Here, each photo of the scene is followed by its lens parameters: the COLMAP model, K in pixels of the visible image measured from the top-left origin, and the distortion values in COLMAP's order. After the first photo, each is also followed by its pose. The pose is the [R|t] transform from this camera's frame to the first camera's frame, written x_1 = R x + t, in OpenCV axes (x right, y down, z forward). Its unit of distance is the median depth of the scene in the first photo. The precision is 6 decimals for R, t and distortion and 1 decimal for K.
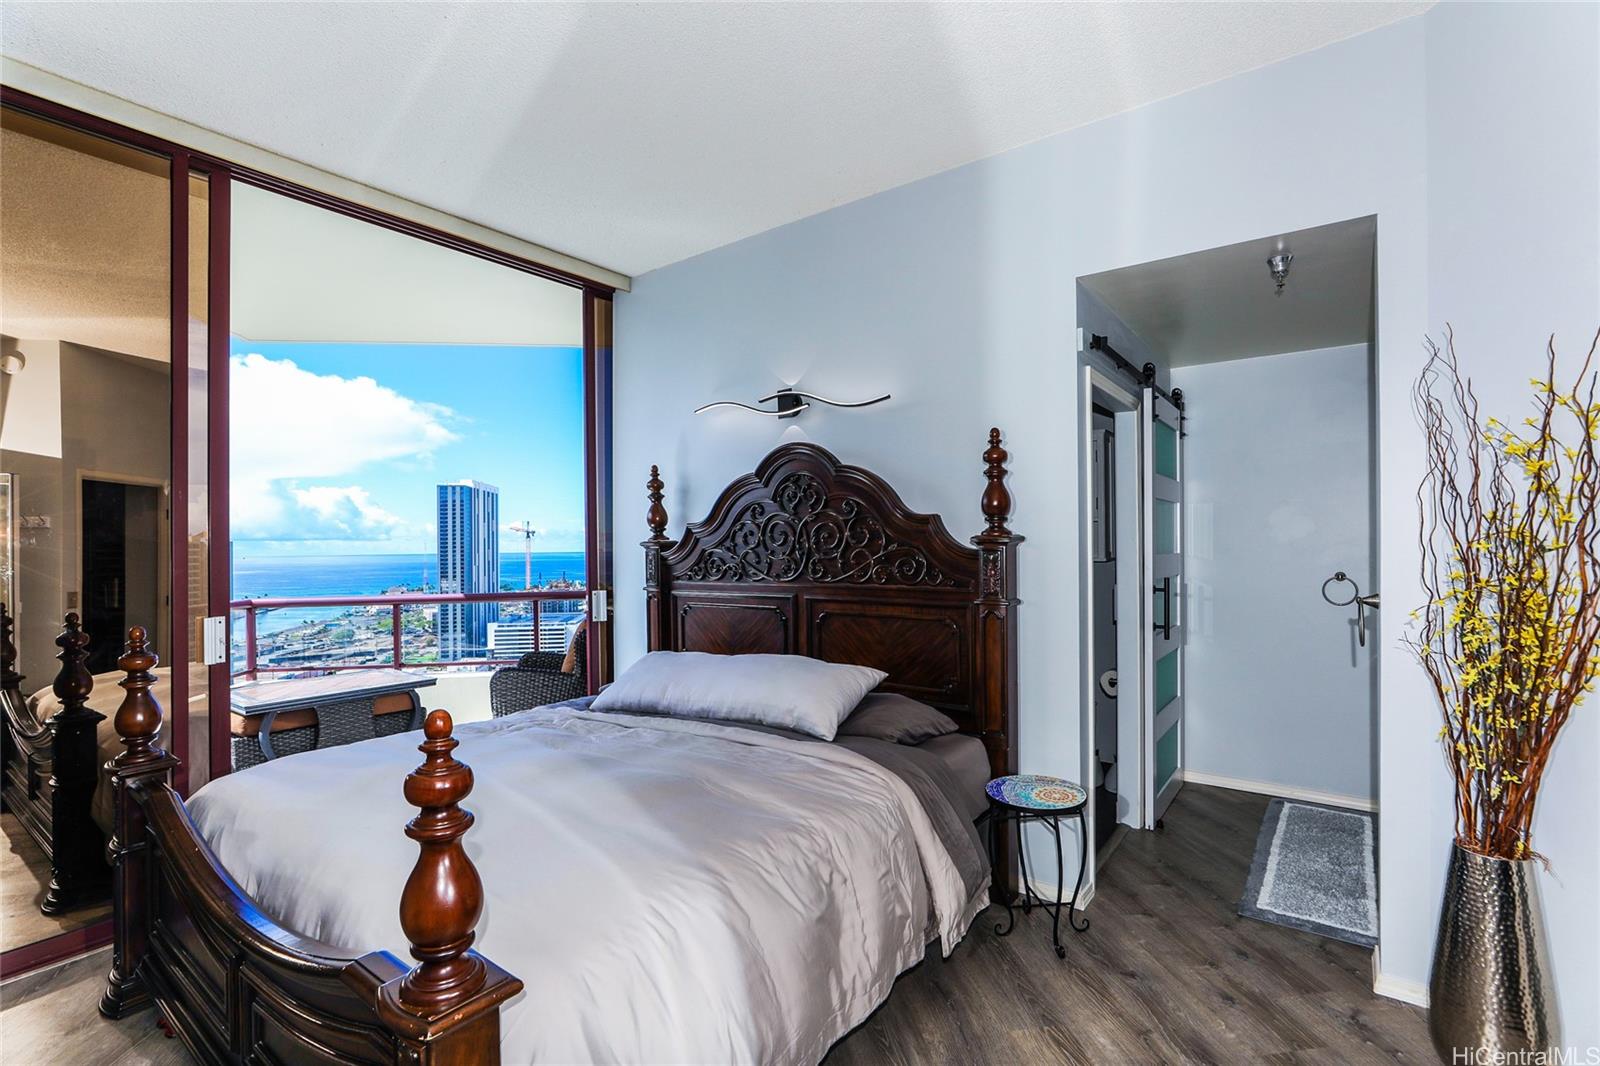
lens RADIAL K [[742.1, 0, 822.0], [0, 742.1, 534.2], [0, 0, 1]] dist [-0.016246, 0.000748]
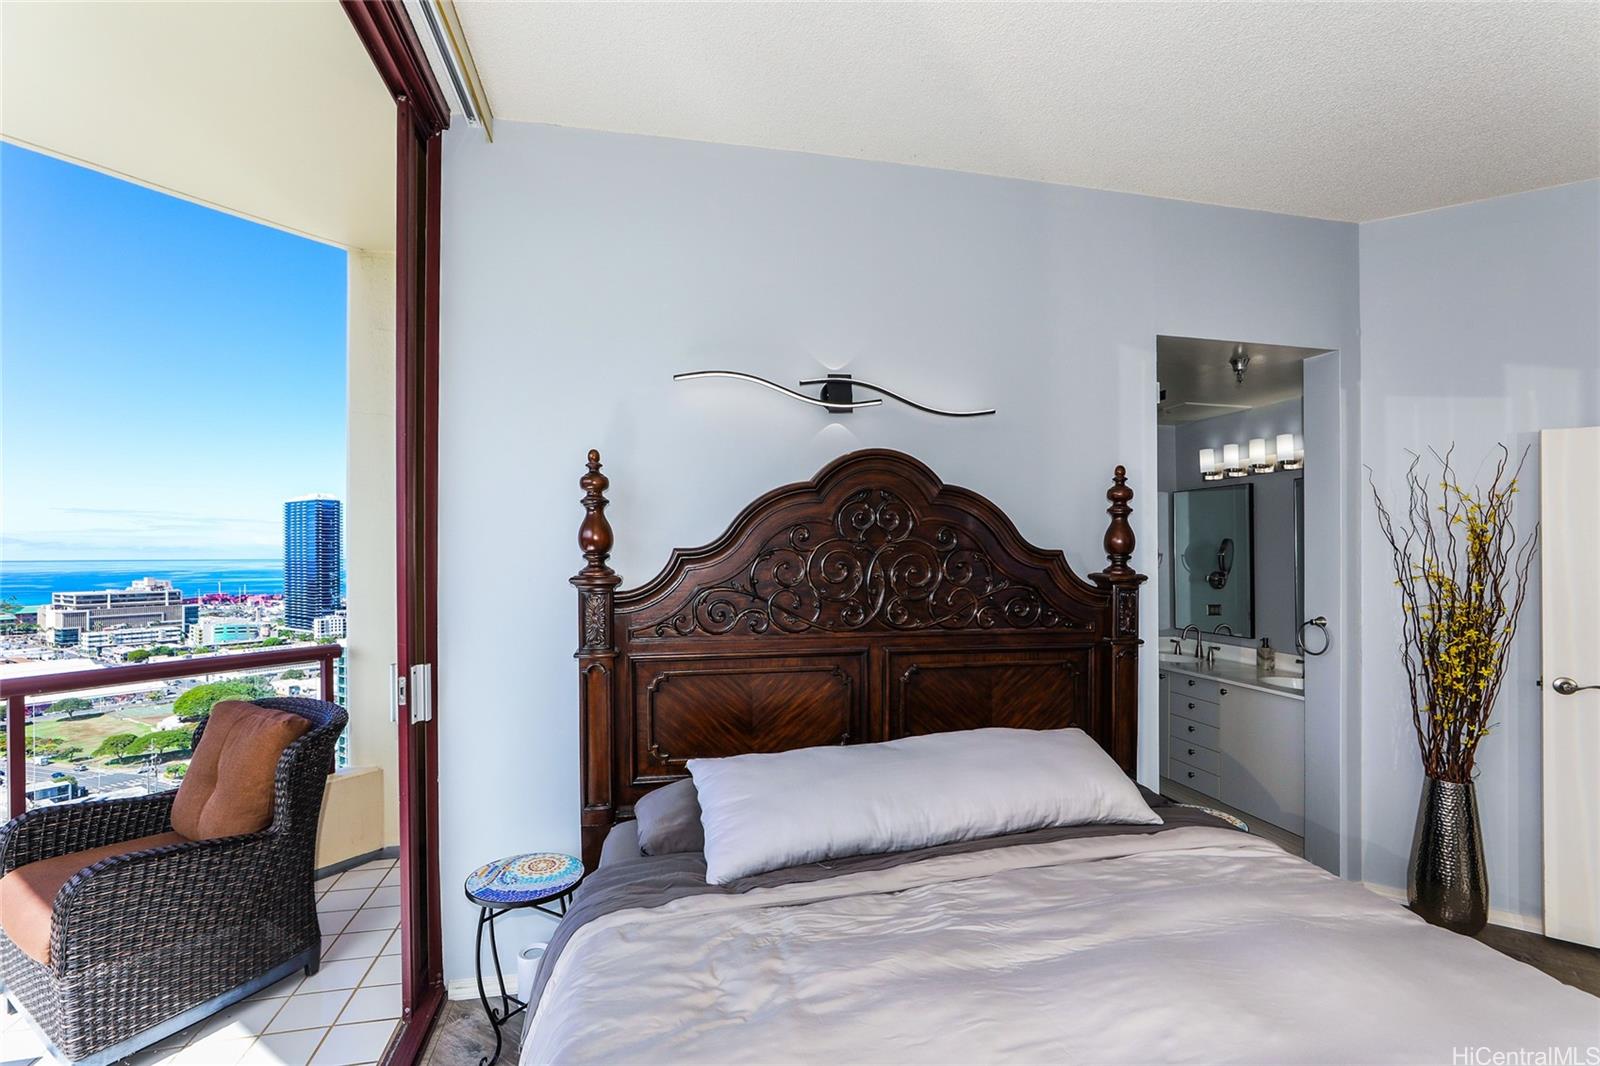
lens RADIAL K [[742.1, 0, 822.0], [0, 742.1, 534.2], [0, 0, 1]] dist [-0.016246, 0.000748]
pose [[0.657365, 0.025453, 0.753142, -0.709899], [-0.024400, 0.999624, -0.012486, -0.026951], [-0.753177, -0.010169, 0.657739, 0.587648]]
